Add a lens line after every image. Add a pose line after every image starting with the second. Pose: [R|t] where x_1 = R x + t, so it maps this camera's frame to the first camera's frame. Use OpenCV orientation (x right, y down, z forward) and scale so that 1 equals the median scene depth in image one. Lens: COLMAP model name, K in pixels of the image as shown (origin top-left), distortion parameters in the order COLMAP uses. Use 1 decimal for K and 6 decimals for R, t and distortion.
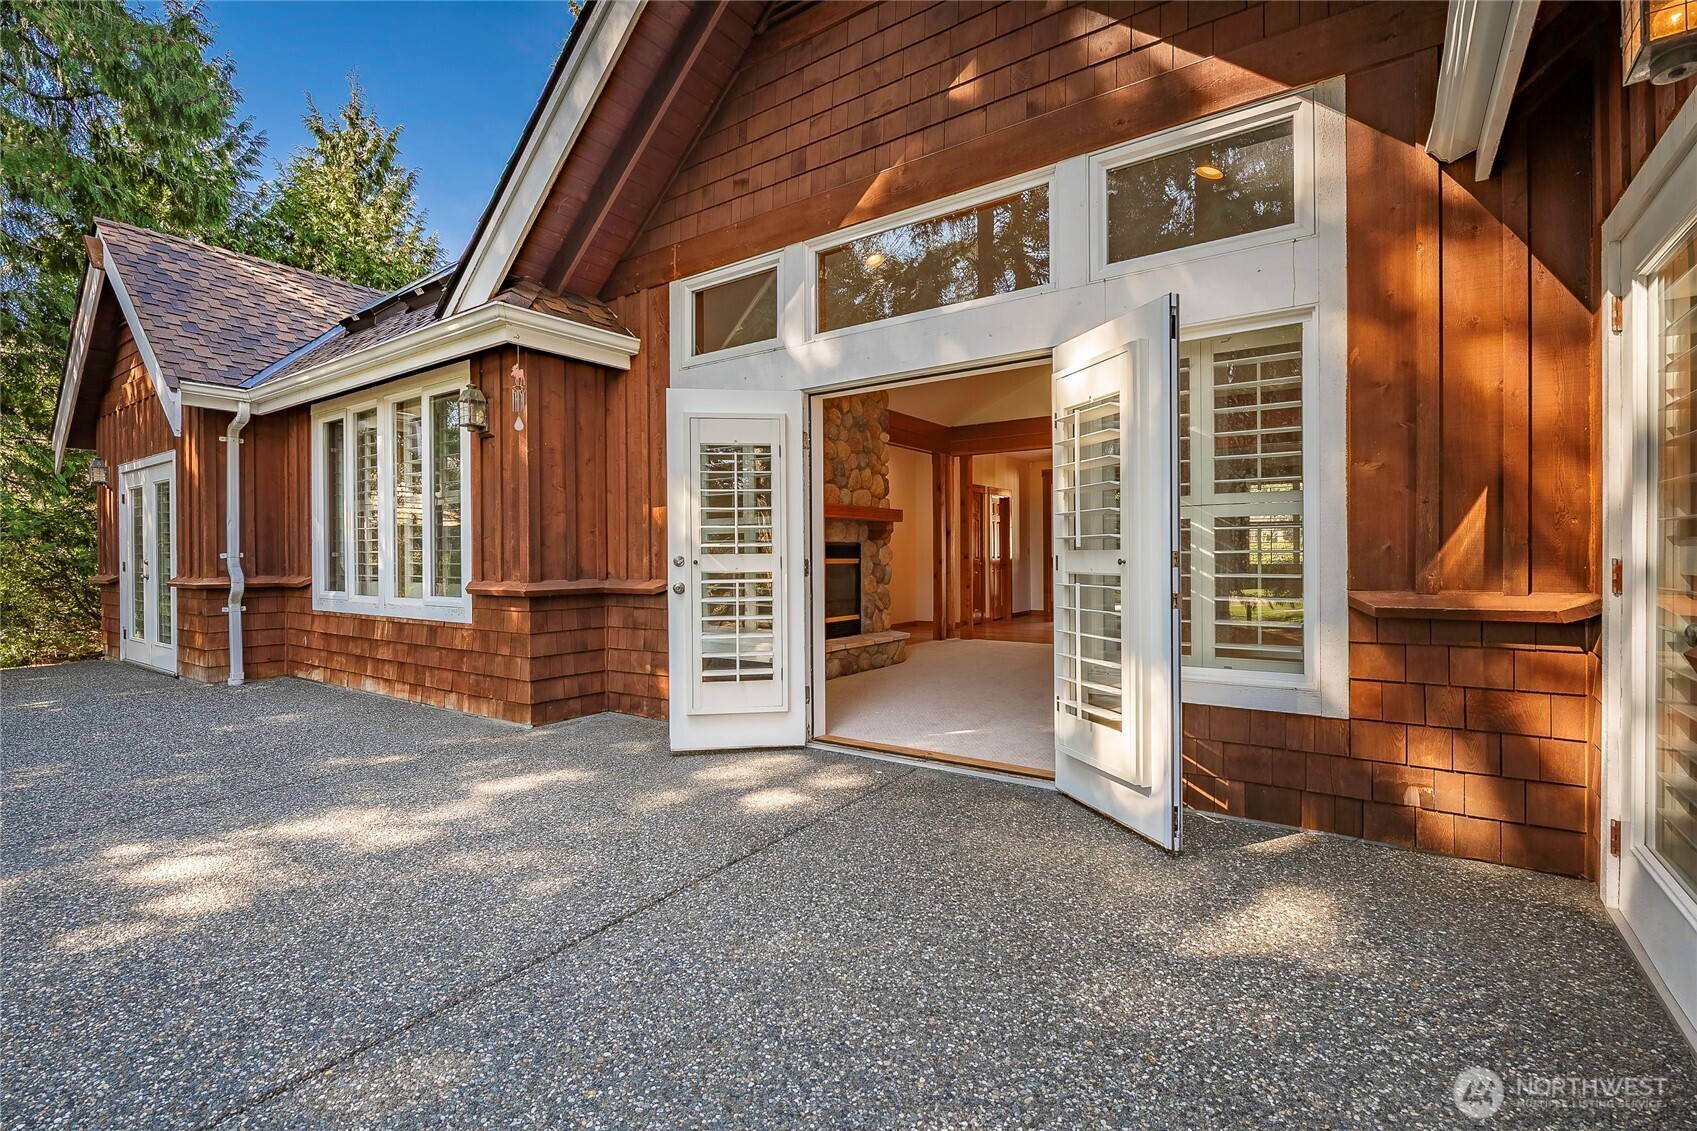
lens RADIAL K [[771.7, 0, 849.1], [0, 771.7, 558.4], [0, 0, 1]] dist [-0.001927, -0.000175]
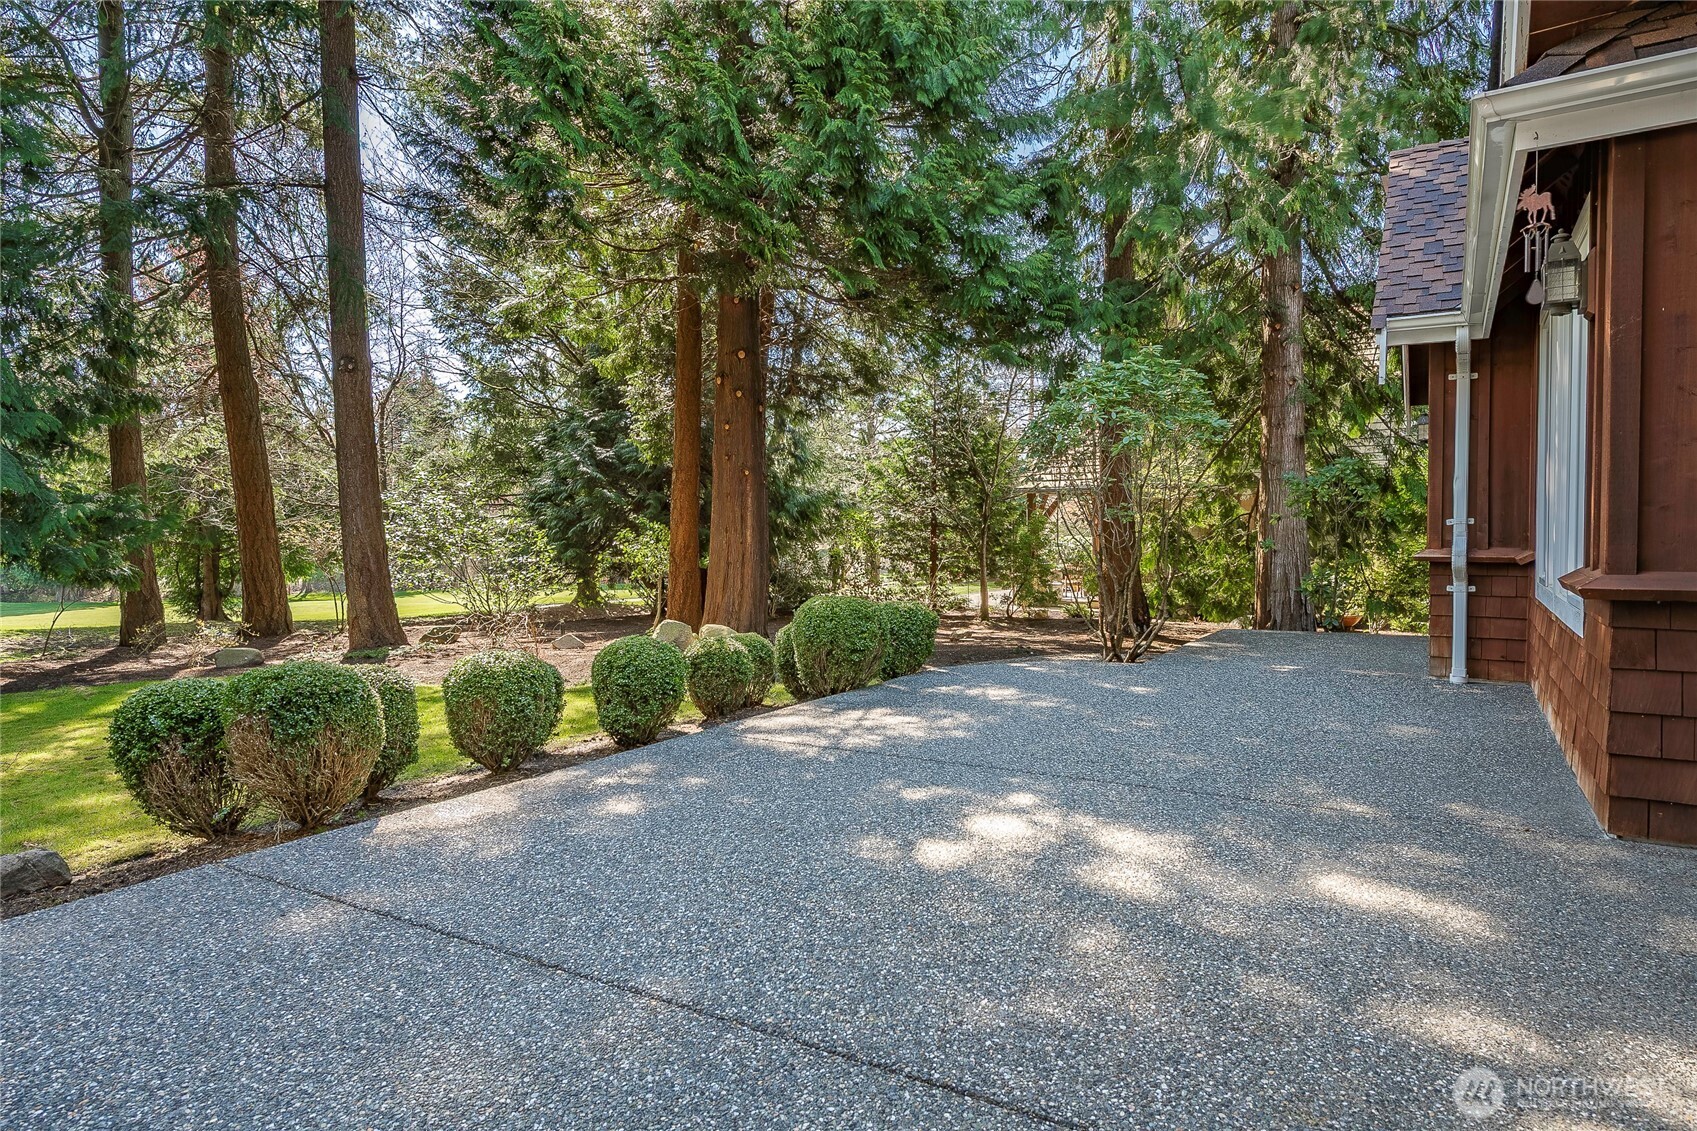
lens RADIAL K [[981.5, 0, 850.1], [0, 981.5, 563.6], [0, 0, 1]] dist [-0.004175, -0.001006]
pose [[0.063180, 0.046915, -0.996899, 0.361137], [-0.003441, 0.998899, 0.046791, -0.011476], [0.997996, 0.000474, 0.063271, 0.613379]]
